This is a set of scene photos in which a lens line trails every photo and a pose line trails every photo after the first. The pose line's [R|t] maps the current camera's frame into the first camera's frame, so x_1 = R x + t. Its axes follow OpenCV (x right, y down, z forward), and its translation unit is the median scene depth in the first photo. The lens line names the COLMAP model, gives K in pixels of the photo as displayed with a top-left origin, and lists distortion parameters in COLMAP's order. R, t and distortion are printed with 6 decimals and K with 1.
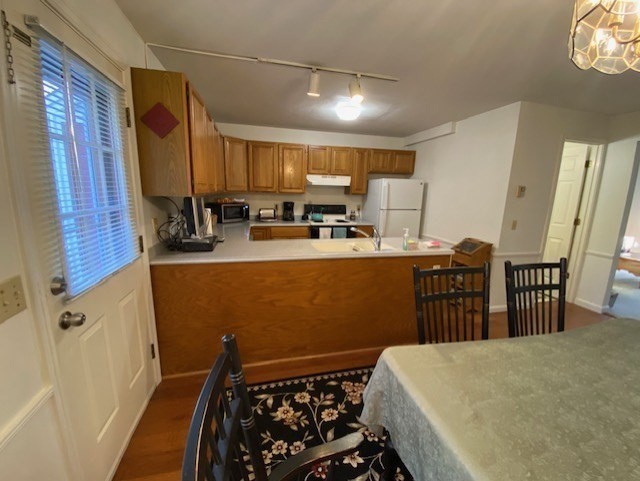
lens RADIAL K [[259.5, 0, 321.6], [0, 259.5, 242.2], [0, 0, 1]] dist [-0.000846, -0.010585]
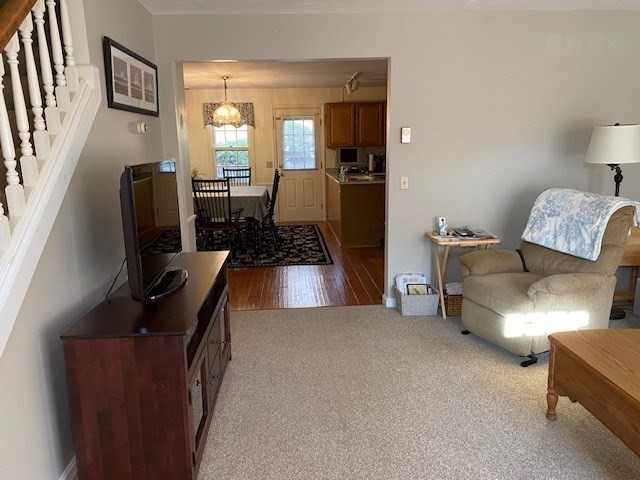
lens RADIAL K [[486.5, 0, 321.3], [0, 486.5, 245.6], [0, 0, 1]] dist [0.036262, -0.043941]
pose [[-0.175431, 0.178882, -0.968104, 3.539475], [-0.176973, 0.961606, 0.209750, -0.197215], [0.968455, 0.208125, -0.137039, 1.444497]]
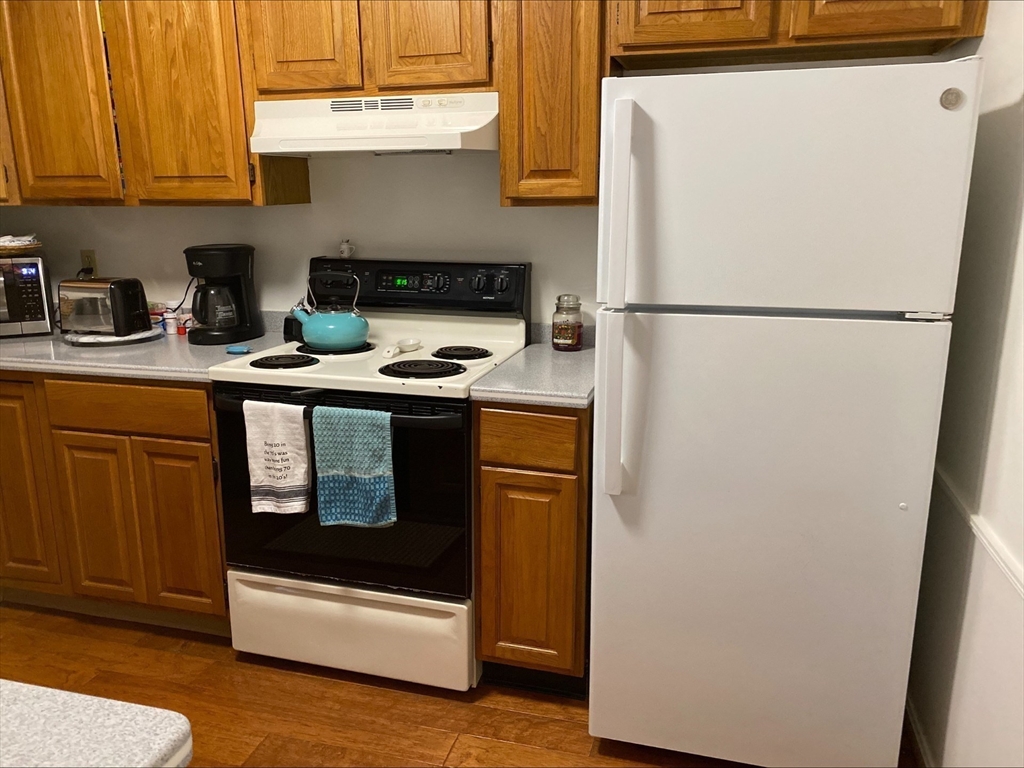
lens RADIAL K [[778.4, 0, 521.2], [0, 778.4, 380.4], [0, 0, 1]] dist [0.036262, -0.043941]
pose [[0.879310, 0.084456, -0.468701, 0.735388], [-0.069509, 0.996371, 0.049136, -0.191982], [0.471150, -0.010627, 0.881989, 1.114007]]
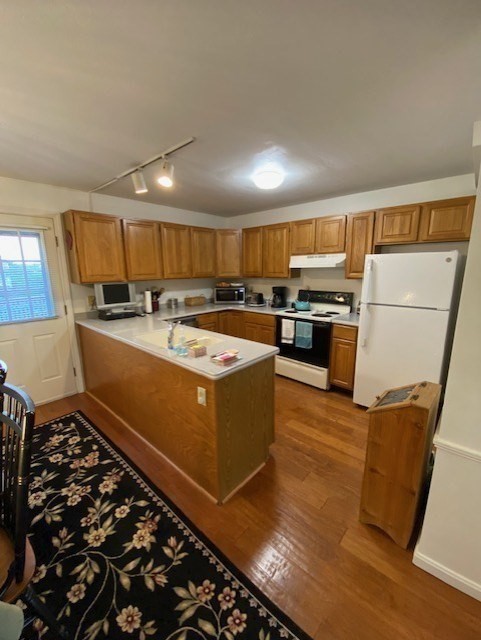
lens RADIAL K [[259.5, 0, 240.6], [0, 259.5, 319.3], [0, 0, 1]] dist [-0.000846, -0.010585]
pose [[0.562473, 0.132641, -0.816107, 1.101104], [-0.140451, 0.988031, 0.063783, -0.157646], [0.814799, 0.078747, 0.574370, 0.714575]]
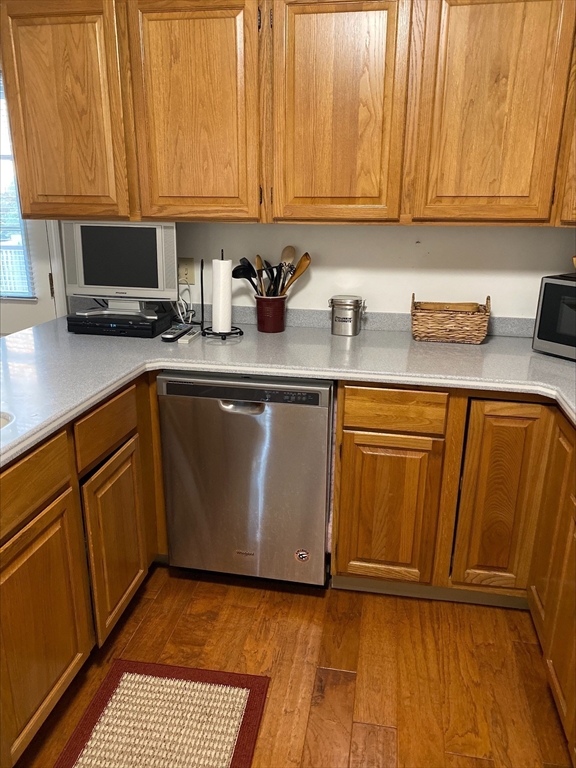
lens RADIAL K [[583.8, 0, 292.0], [0, 583.8, 376.0], [0, 0, 1]] dist [0.036262, -0.043941]
pose [[-0.407353, 0.239188, -0.881392, 0.392113], [-0.197137, 0.919313, 0.340590, -0.331836], [0.891740, 0.312495, -0.327332, 1.650385]]
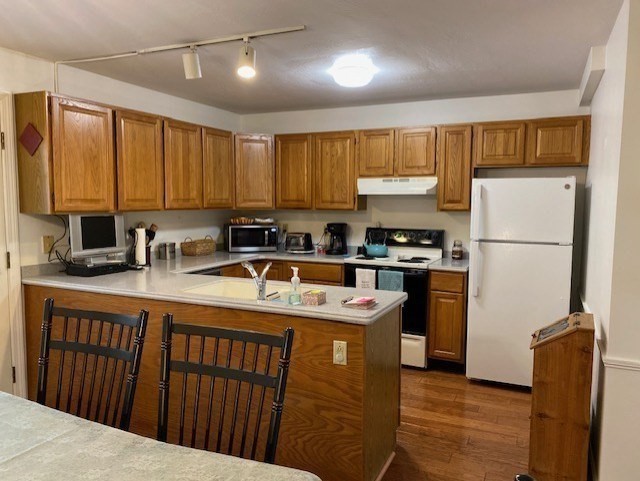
lens RADIAL K [[486.5, 0, 327.6], [0, 486.5, 240.2], [0, 0, 1]] dist [0.036262, -0.043941]
pose [[0.790312, 0.032203, -0.611857, 1.087622], [-0.108991, 0.990080, -0.088670, -0.024624], [0.602932, 0.136764, 0.785982, 0.179784]]
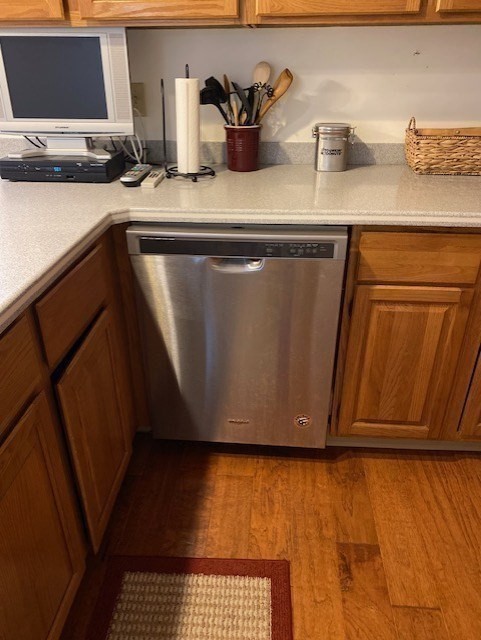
lens RADIAL K [[486.5, 0, 242.4], [0, 486.5, 313.3], [0, 0, 1]] dist [0.036262, -0.043941]
pose [[-0.309603, 0.427167, -0.849514, 0.191817], [-0.188046, 0.848260, 0.495069, -0.221510], [0.932086, 0.313022, -0.182296, 1.443591]]
